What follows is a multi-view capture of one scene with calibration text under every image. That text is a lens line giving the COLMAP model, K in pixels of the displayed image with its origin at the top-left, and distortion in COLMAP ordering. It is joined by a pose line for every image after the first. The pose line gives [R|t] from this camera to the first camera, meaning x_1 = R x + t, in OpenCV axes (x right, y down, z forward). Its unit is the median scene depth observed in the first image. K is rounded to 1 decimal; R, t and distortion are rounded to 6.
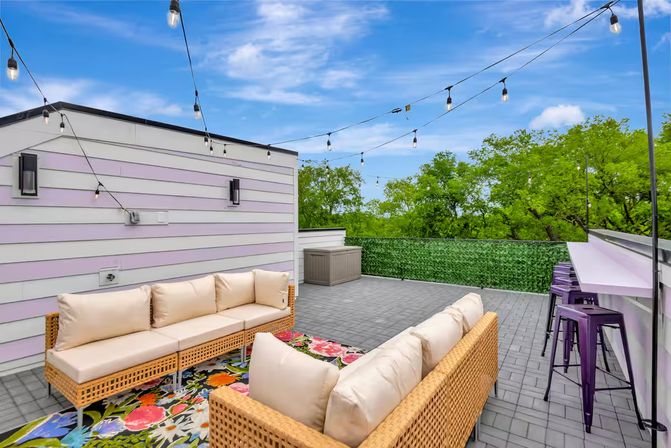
lens RADIAL K [[323.2, 0, 334.4], [0, 323.2, 223.0], [0, 0, 1]] dist [0.023732, -0.000078]
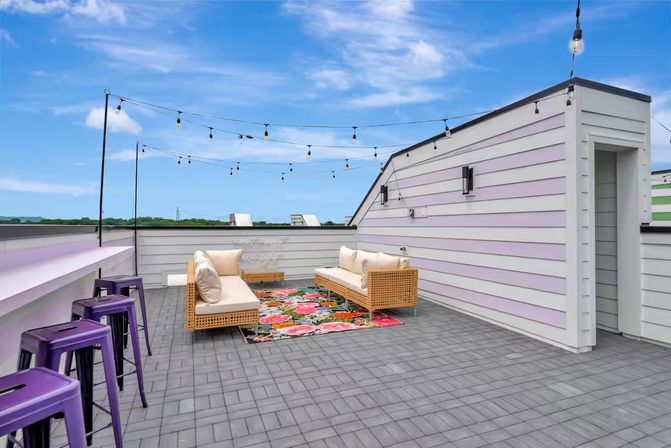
lens RADIAL K [[344.8, 0, 333.5], [0, 344.8, 222.2], [0, 0, 1]] dist [-0.000191, -0.000006]
pose [[-0.538062, -0.001490, -0.842904, 0.911716], [0.003426, 0.999986, -0.003955, 0.031864], [0.842899, -0.005016, -0.538049, 1.515758]]
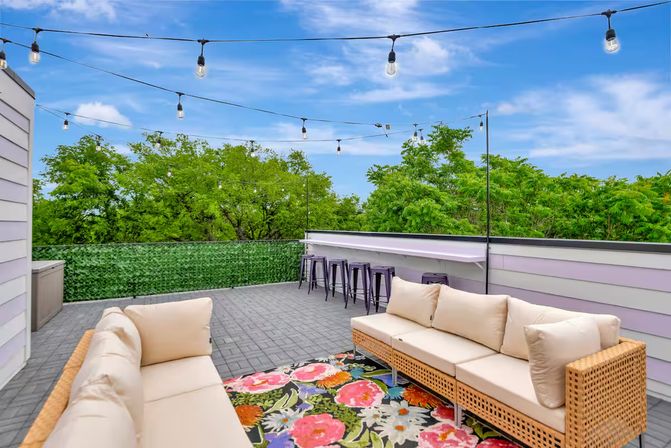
lens RADIAL K [[323.2, 0, 335.9], [0, 323.2, 225.0], [0, 0, 1]] dist [0.023732, -0.000078]
pose [[0.431873, 0.005461, 0.901918, -0.618713], [-0.003152, 0.999985, -0.004545, 0.005511], [-0.901929, -0.000880, 0.431883, 0.459001]]
